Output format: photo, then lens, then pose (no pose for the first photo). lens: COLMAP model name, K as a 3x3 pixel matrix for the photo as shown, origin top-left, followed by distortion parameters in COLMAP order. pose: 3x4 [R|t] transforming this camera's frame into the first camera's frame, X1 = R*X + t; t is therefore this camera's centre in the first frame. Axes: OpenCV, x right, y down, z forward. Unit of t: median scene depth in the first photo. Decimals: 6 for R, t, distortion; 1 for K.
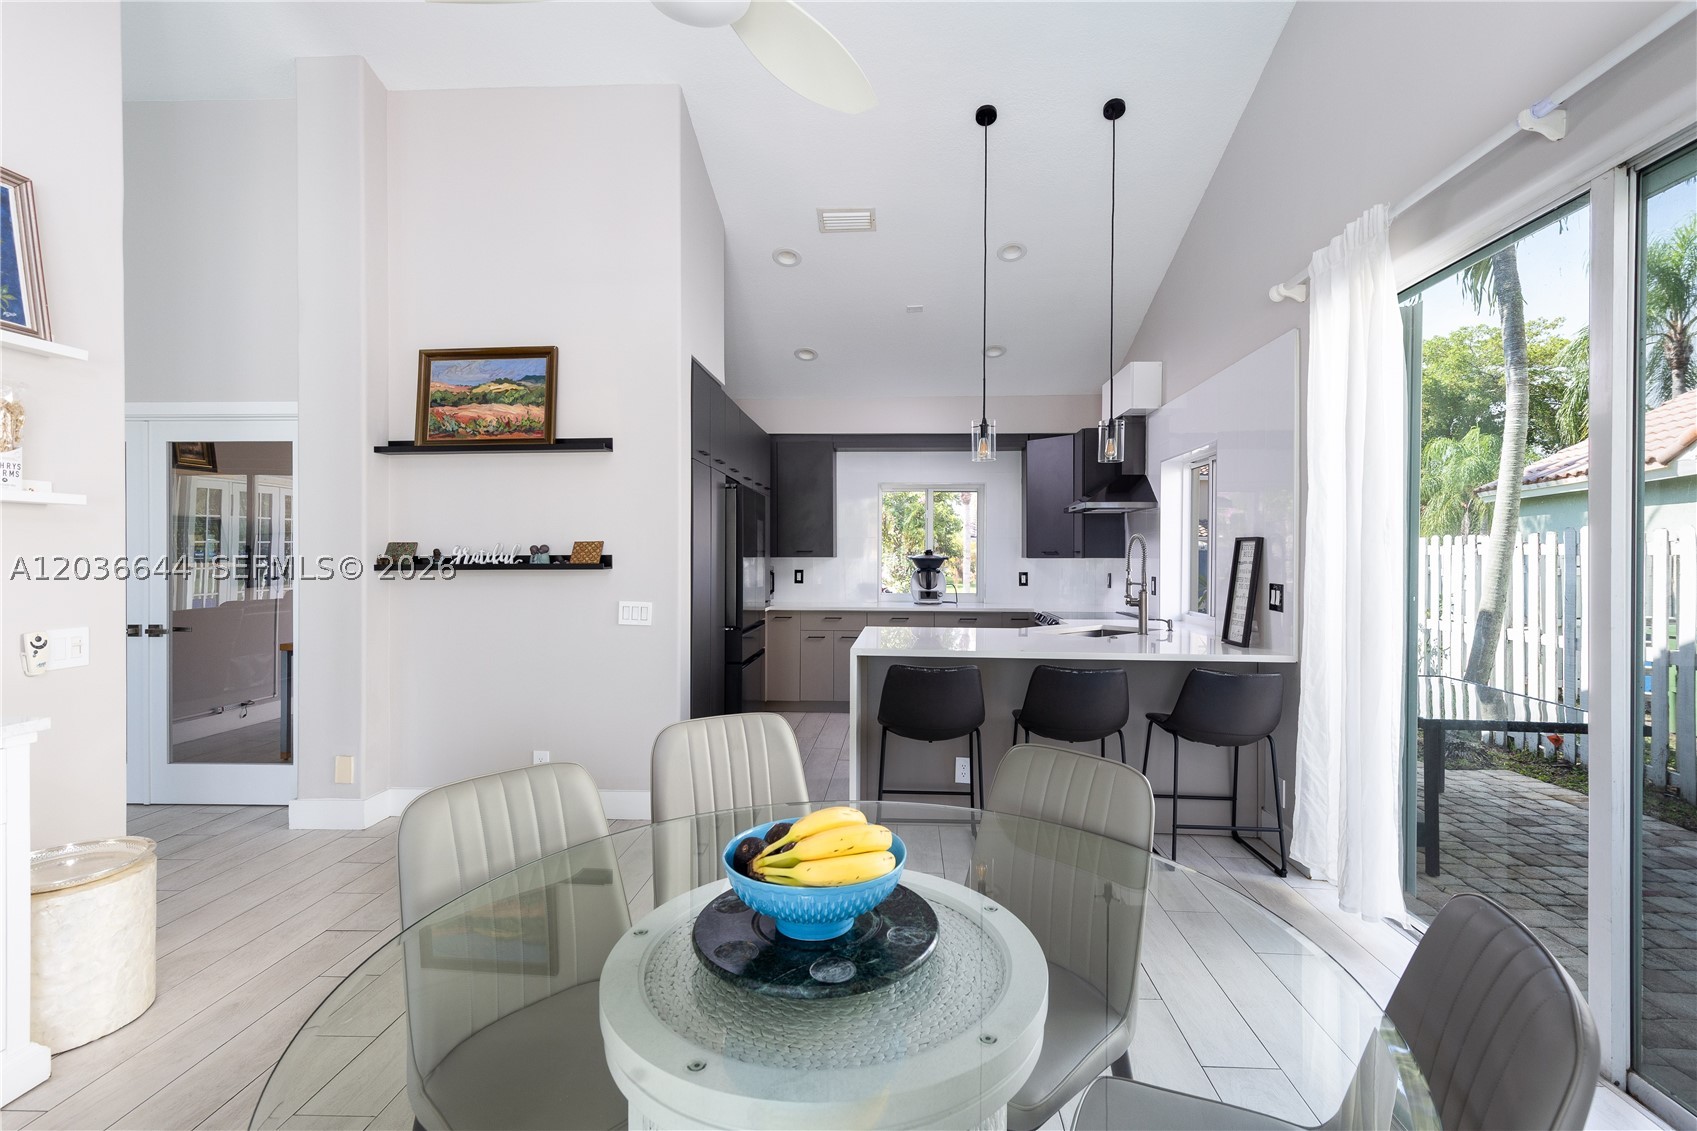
lens RADIAL K [[777.9, 0, 856.0], [0, 777.9, 562.3], [0, 0, 1]] dist [0.015577, -0.000577]
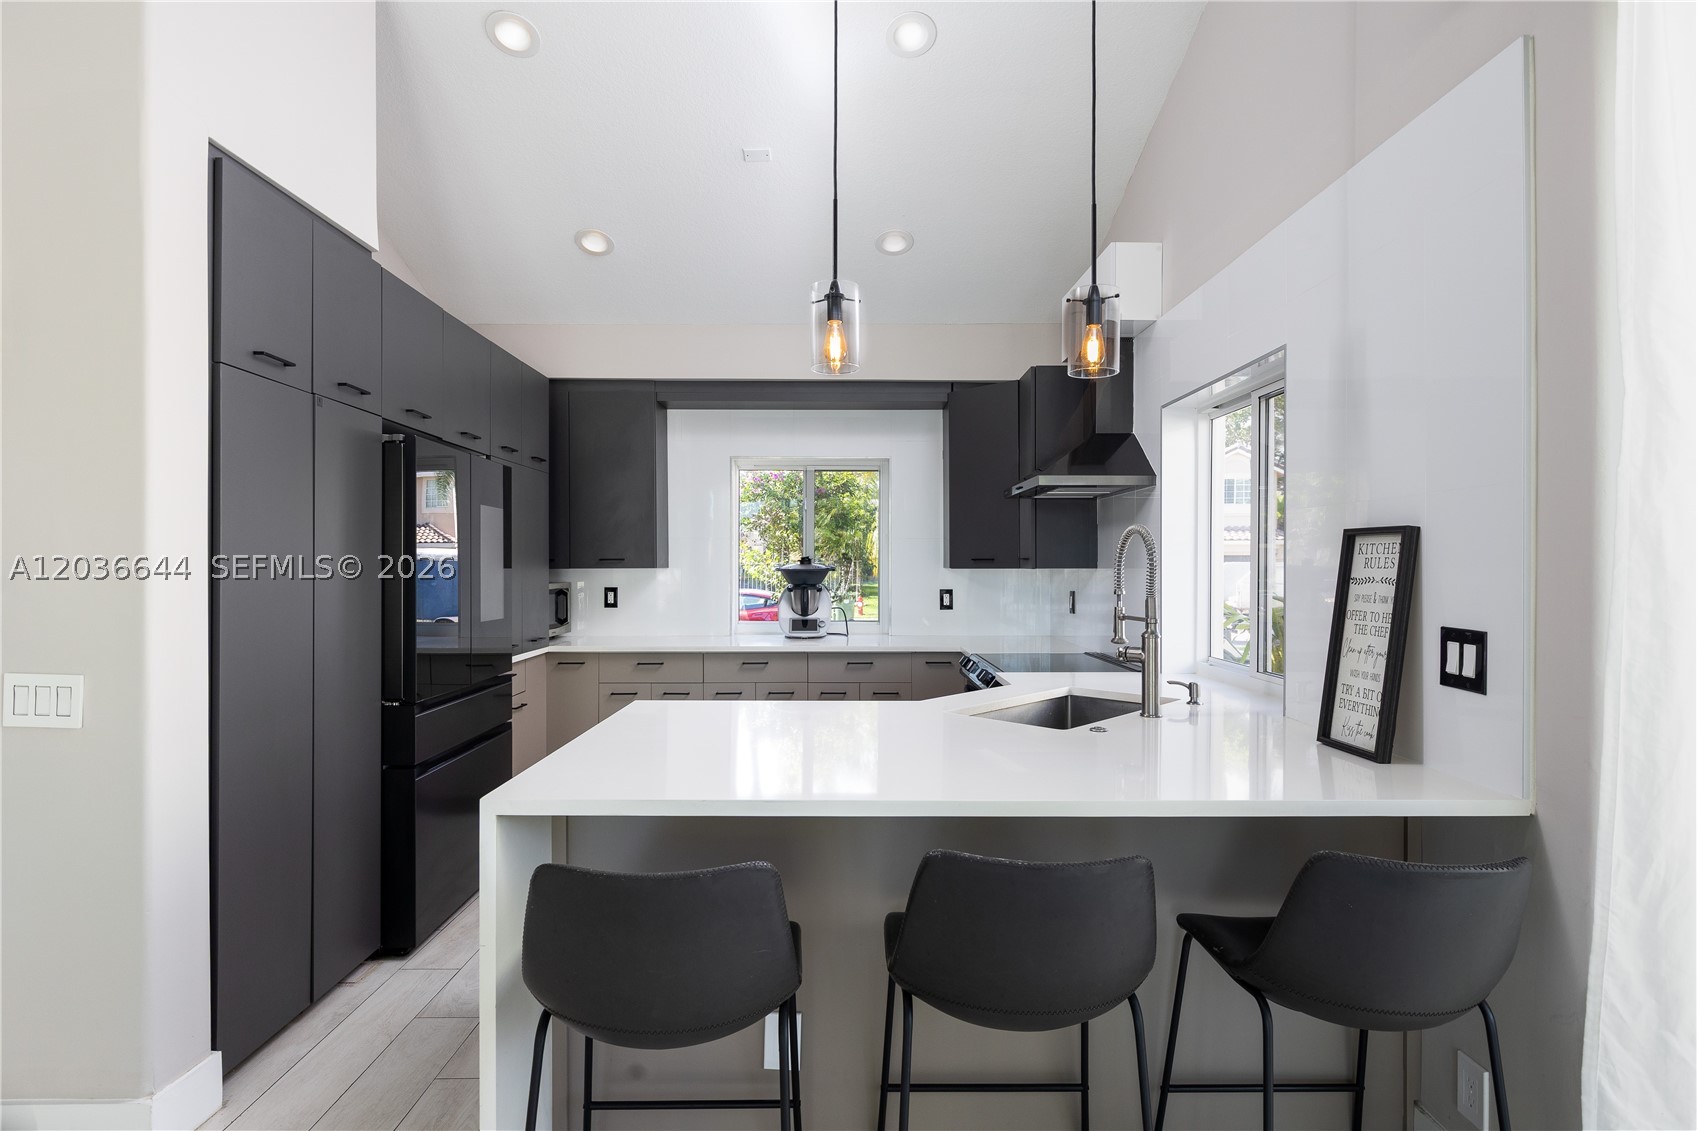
lens RADIAL K [[860.4, 0, 841.9], [0, 860.4, 560.8], [0, 0, 1]] dist [-0.002218, 0.000576]
pose [[0.997590, -0.003157, 0.069319, 0.076308], [0.004004, 0.999919, -0.012078, -0.003549], [-0.069275, 0.012327, 0.997521, 0.272278]]
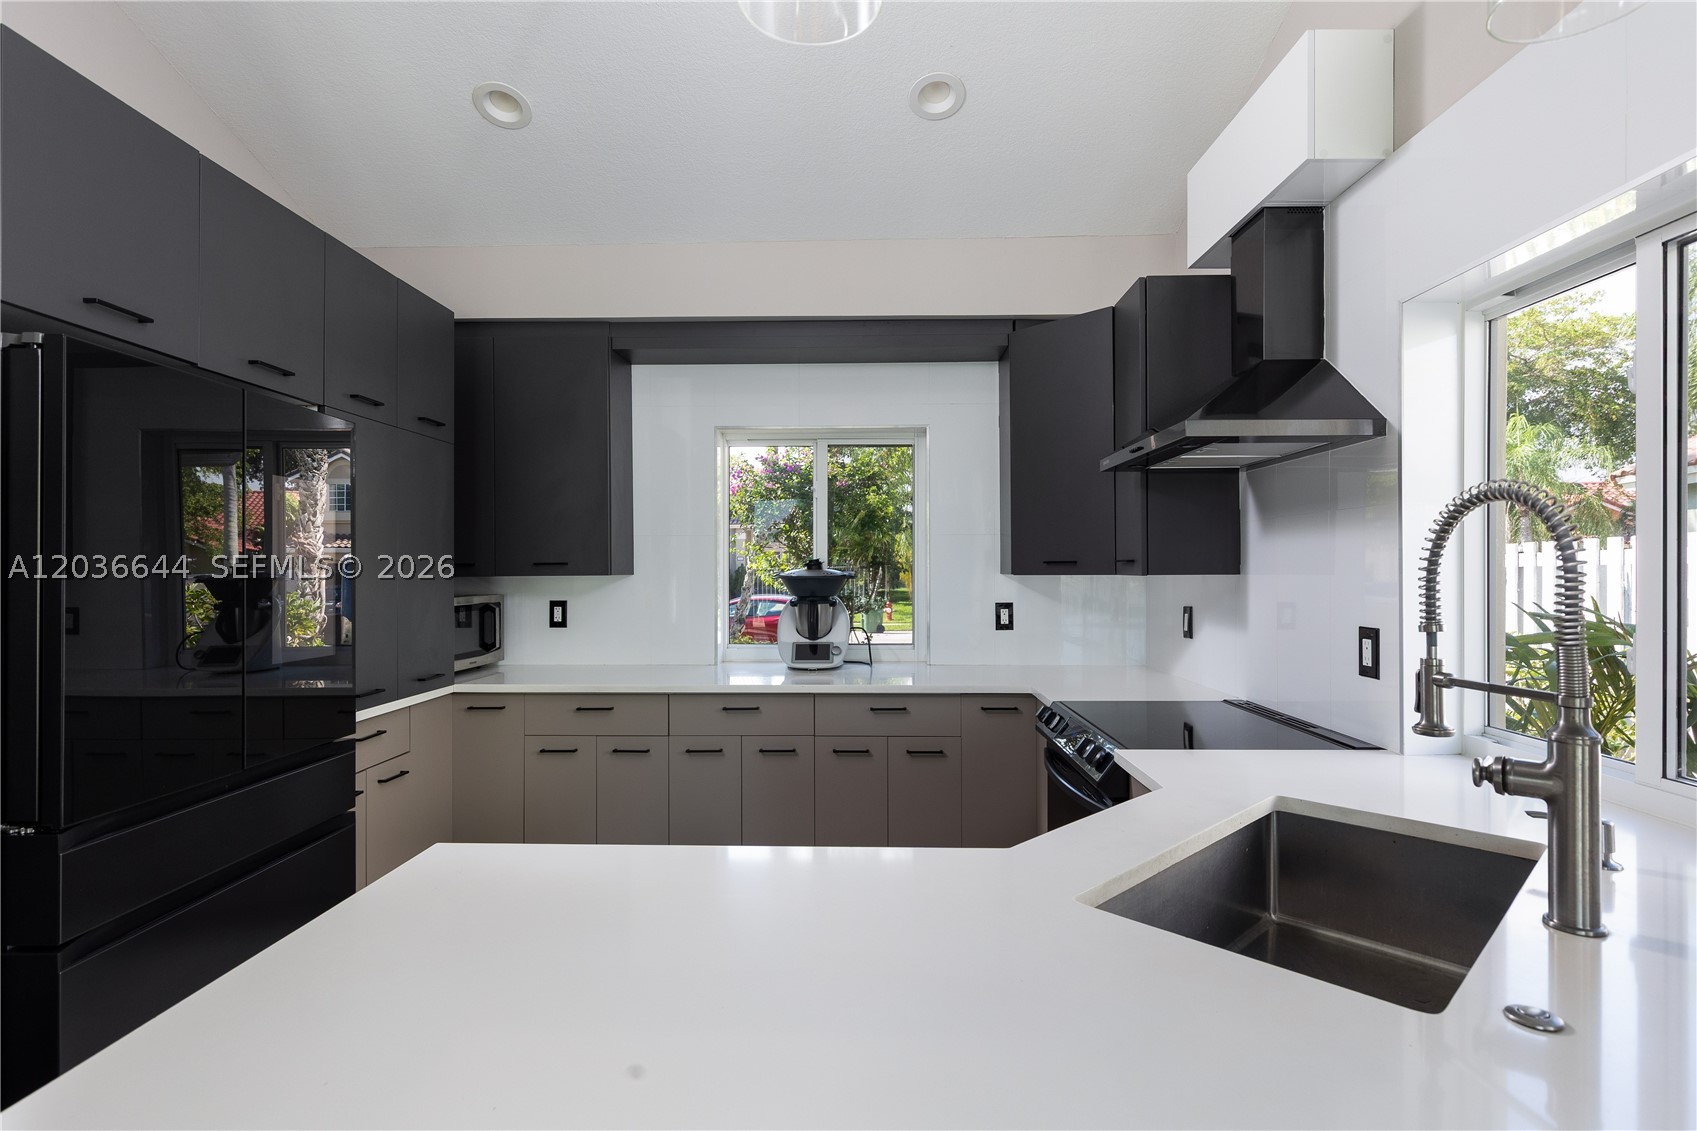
lens RADIAL K [[827.5, 0, 845.8], [0, 827.5, 562.6], [0, 0, 1]] dist [0.001751, -0.000090]
pose [[0.999245, -0.005547, 0.038447, 0.096398], [0.006162, 0.999855, -0.015878, -0.005620], [-0.038353, 0.016103, 0.999134, 0.488717]]
